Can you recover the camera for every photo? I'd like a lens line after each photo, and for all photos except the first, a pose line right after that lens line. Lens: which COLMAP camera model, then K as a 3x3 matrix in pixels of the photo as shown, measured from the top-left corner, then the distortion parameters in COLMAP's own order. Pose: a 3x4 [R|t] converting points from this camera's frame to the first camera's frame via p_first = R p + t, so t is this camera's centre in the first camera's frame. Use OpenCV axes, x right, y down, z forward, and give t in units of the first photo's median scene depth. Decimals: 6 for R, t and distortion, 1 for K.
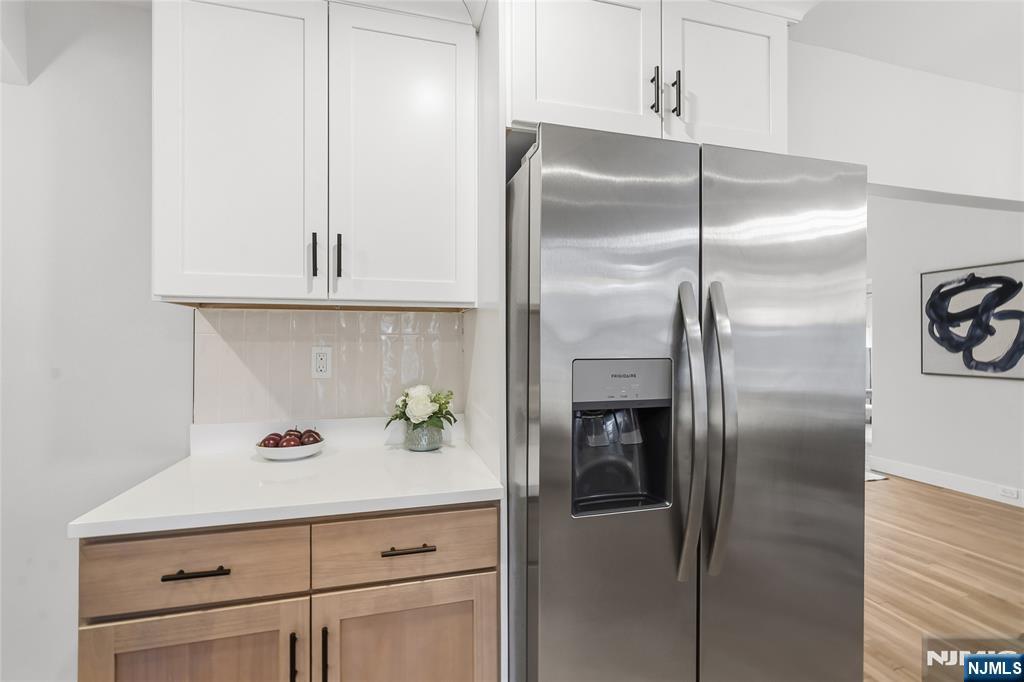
lens RADIAL K [[470.4, 0, 512.0], [0, 470.4, 341.0], [0, 0, 1]] dist [-0.002877, -0.000324]
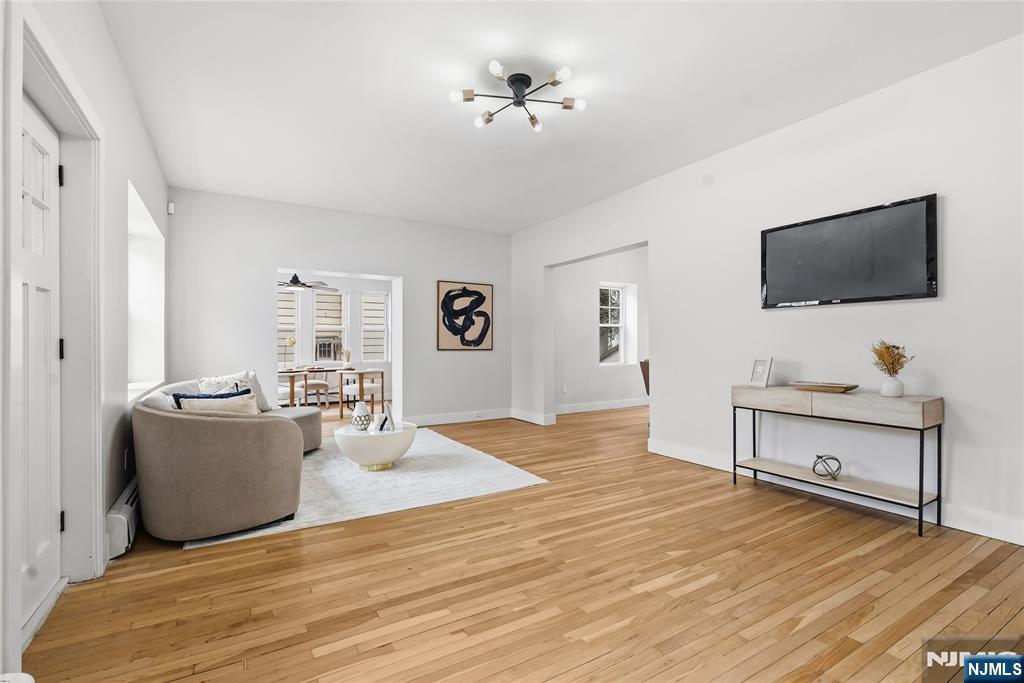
lens RADIAL K [[470.4, 0, 512.0], [0, 470.4, 341.5], [0, 0, 1]] dist [-0.002877, -0.000324]
pose [[-0.270750, 0.008369, 0.962613, -0.633834], [-0.004015, 0.999944, -0.009823, 0.061386], [-0.962641, -0.006525, -0.270701, 1.272054]]
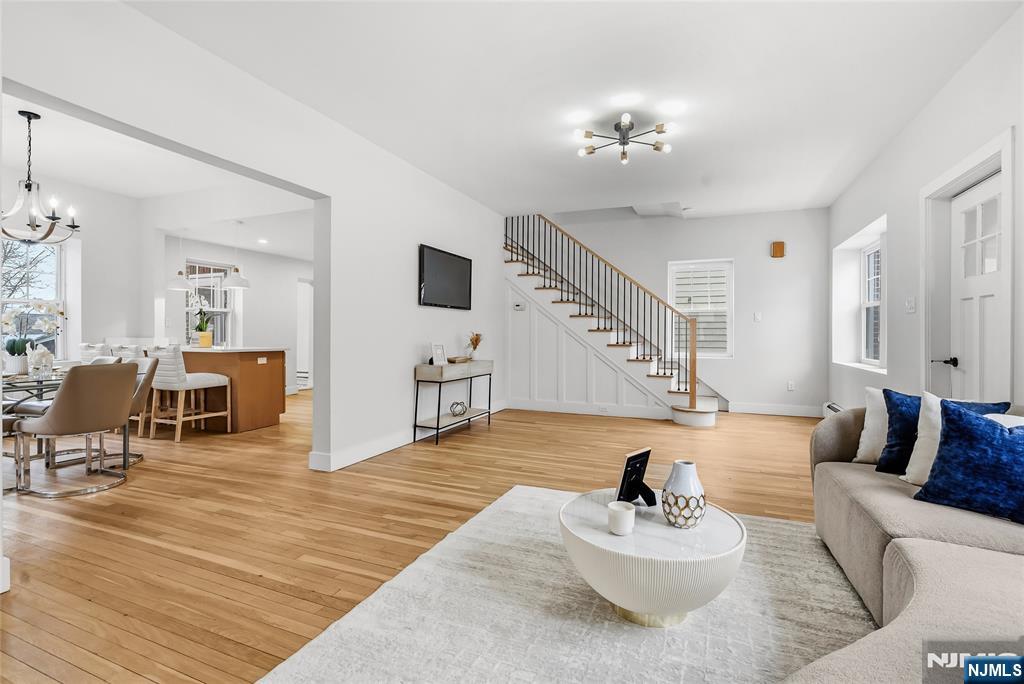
lens RADIAL K [[473.0, 0, 512.8], [0, 473.0, 331.5], [0, 0, 1]] dist [-0.000616, -0.000188]
pose [[-0.610874, -0.002910, -0.791723, 0.859694], [0.005503, 0.999953, -0.007921, 0.062346], [0.791709, -0.009195, -0.610829, 1.451095]]
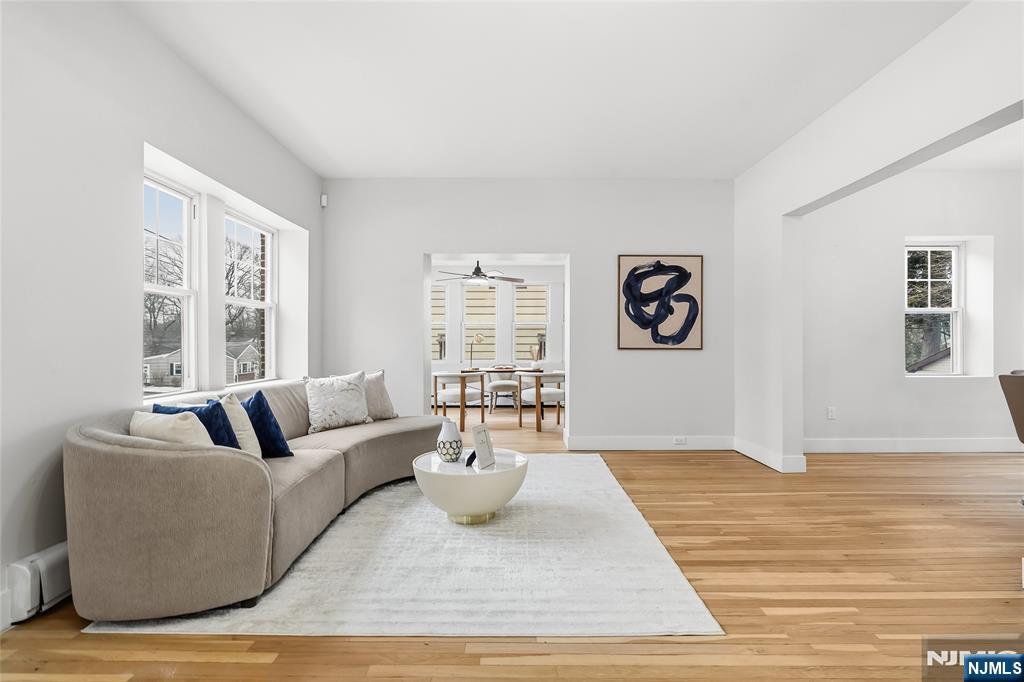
lens RADIAL K [[470.4, 0, 512.0], [0, 470.4, 341.0], [0, 0, 1]] dist [-0.002877, -0.000324]
pose [[0.264590, 0.005872, 0.964343, -0.242526], [-0.006416, 0.999970, -0.004329, 0.062392], [-0.964340, -0.005042, 0.264620, 1.030736]]
